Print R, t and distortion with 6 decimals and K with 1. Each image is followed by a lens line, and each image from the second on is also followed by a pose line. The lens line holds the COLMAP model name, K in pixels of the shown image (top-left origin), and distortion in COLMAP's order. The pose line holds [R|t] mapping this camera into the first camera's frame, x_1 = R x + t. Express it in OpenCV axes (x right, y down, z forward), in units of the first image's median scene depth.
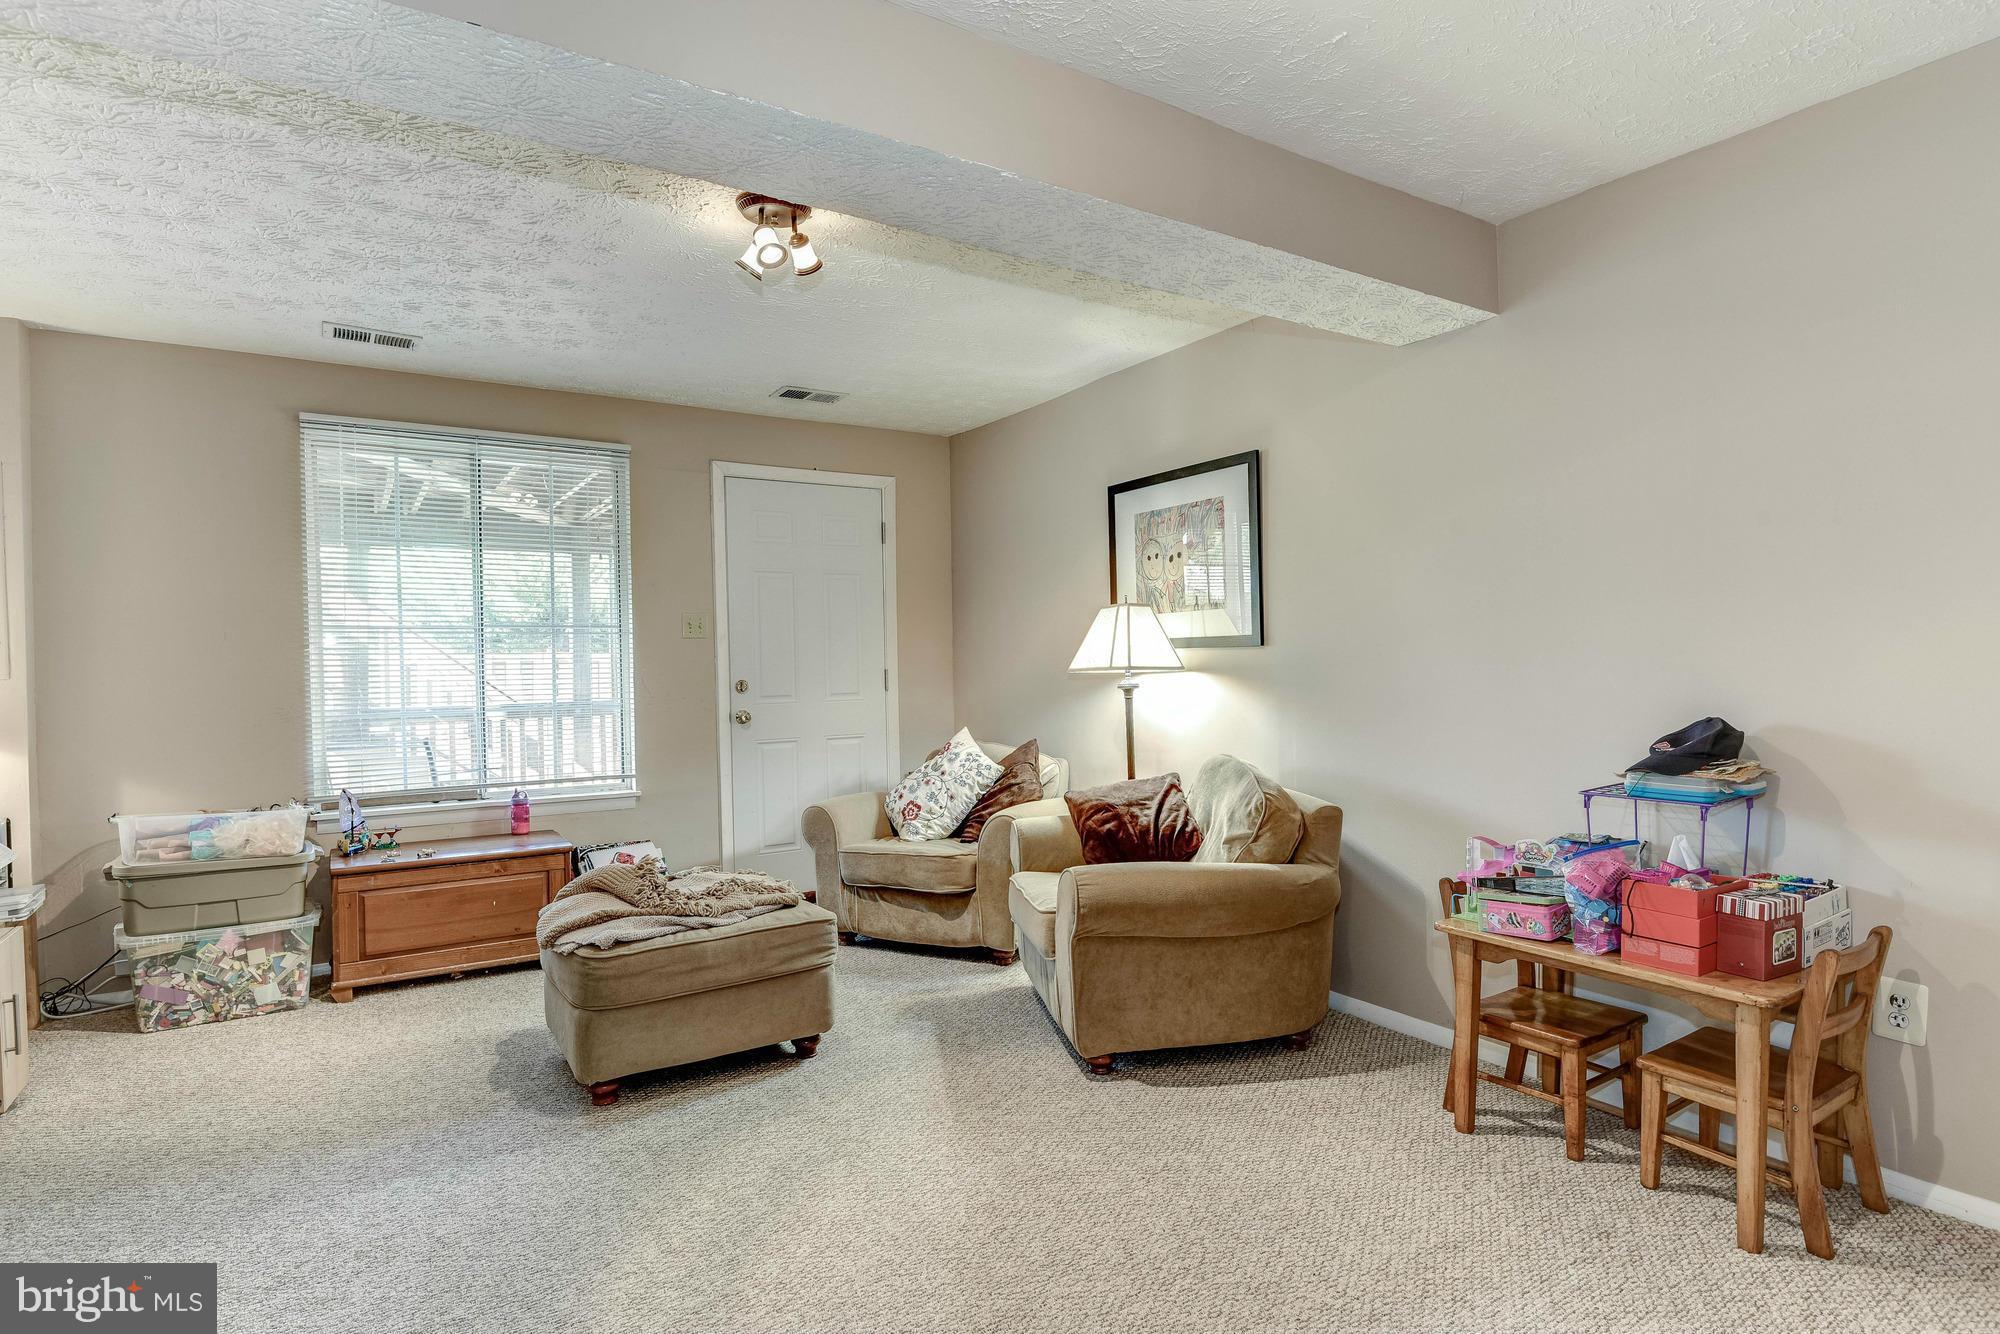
lens RADIAL K [[1130.1, 0, 997.6], [0, 1130.1, 673.7], [0, 0, 1]] dist [0.000124, -0.003594]
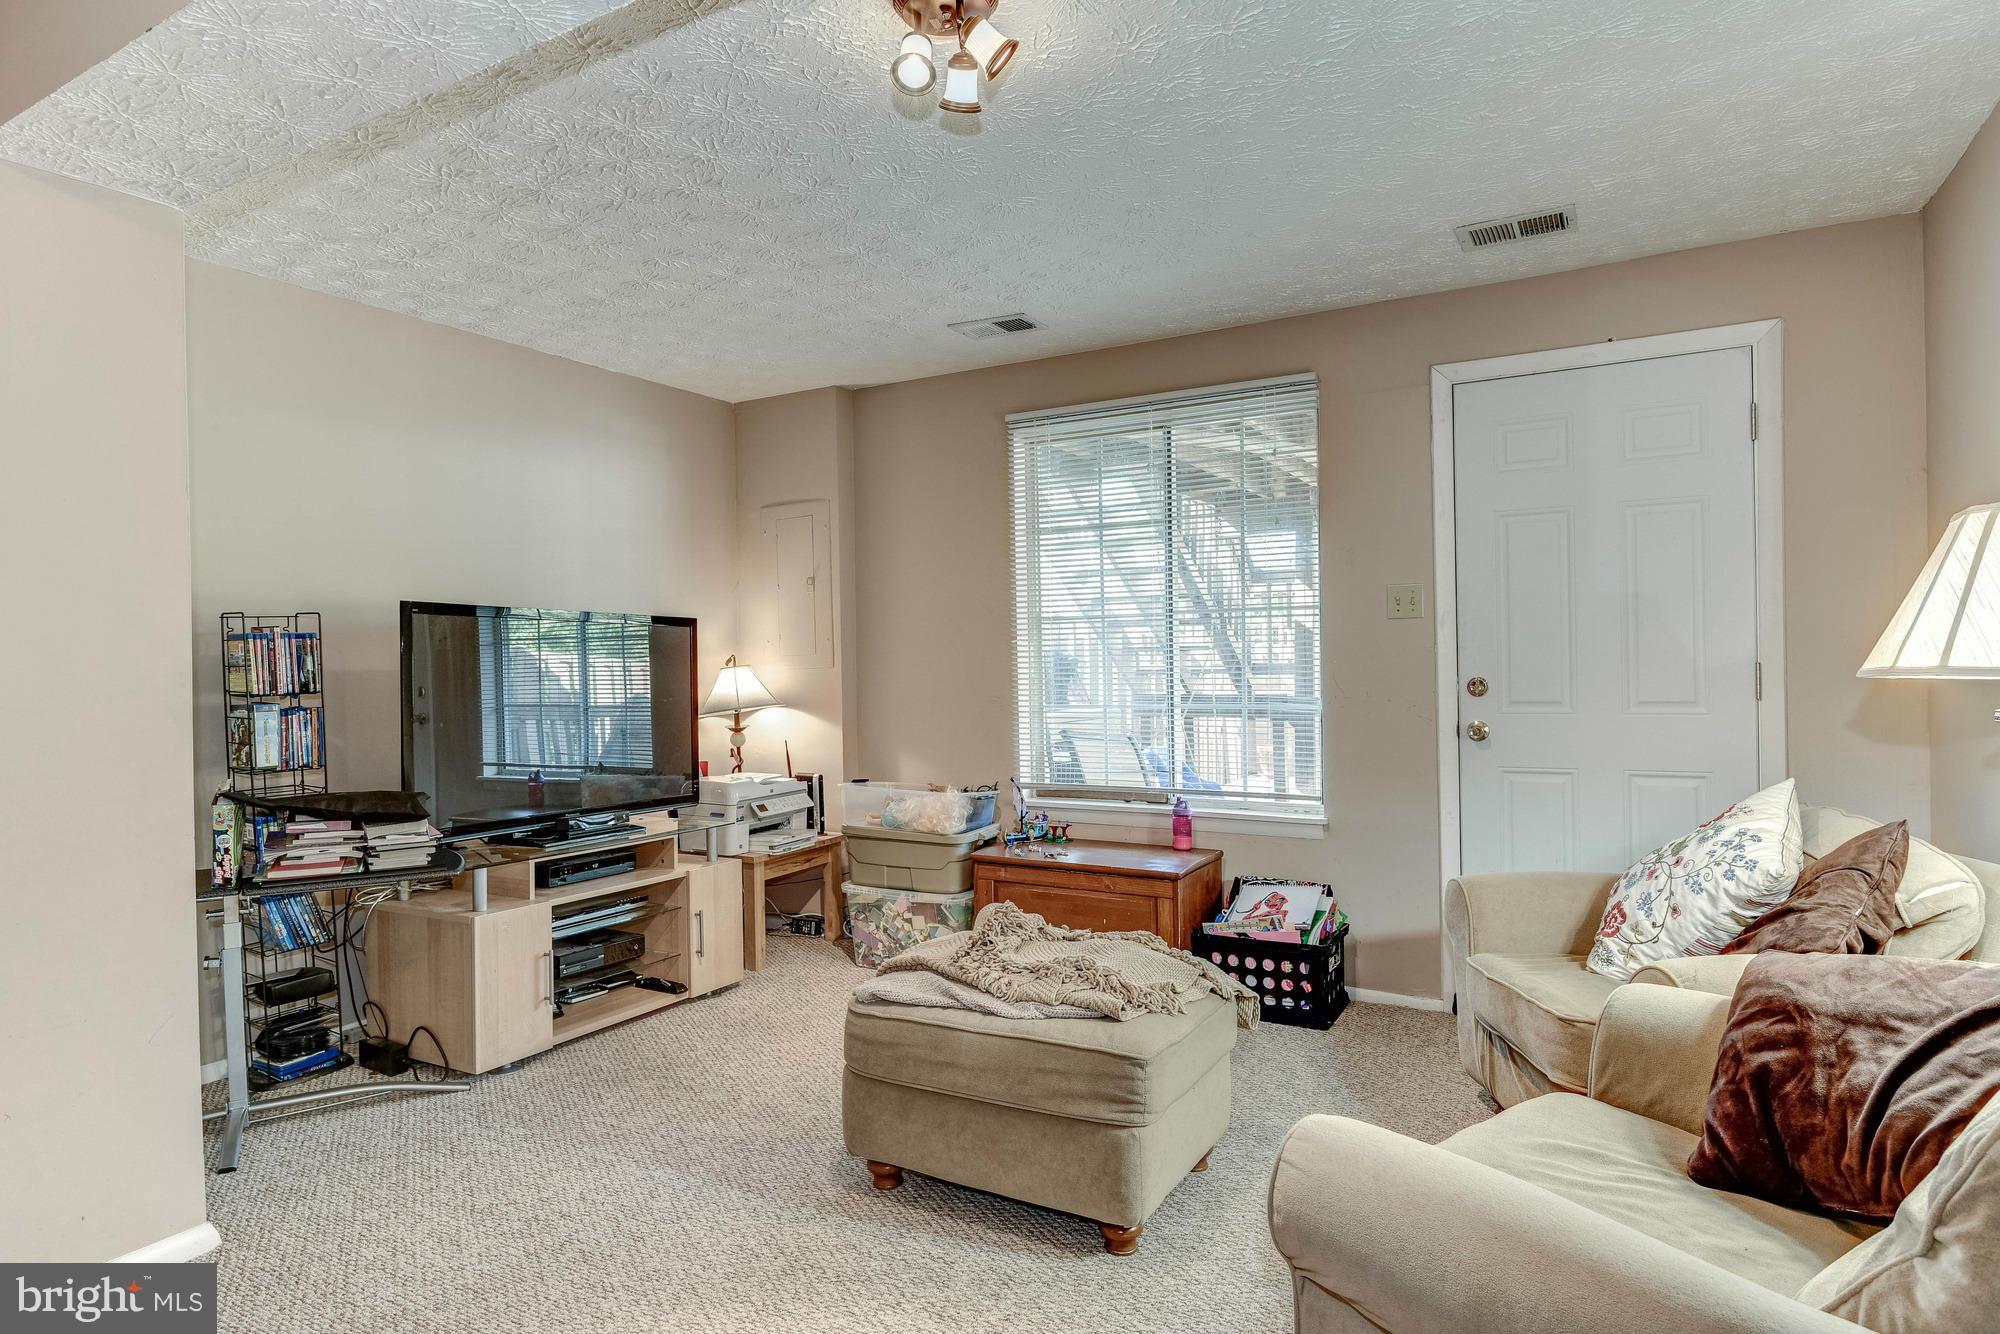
lens RADIAL K [[1130.1, 0, 997.6], [0, 1130.1, 673.7], [0, 0, 1]] dist [0.000124, -0.003594]
pose [[0.428457, 0.018349, -0.903376, 0.323922], [-0.001069, 0.999803, 0.019801, -0.011889], [0.903561, -0.007518, 0.428393, 0.532225]]
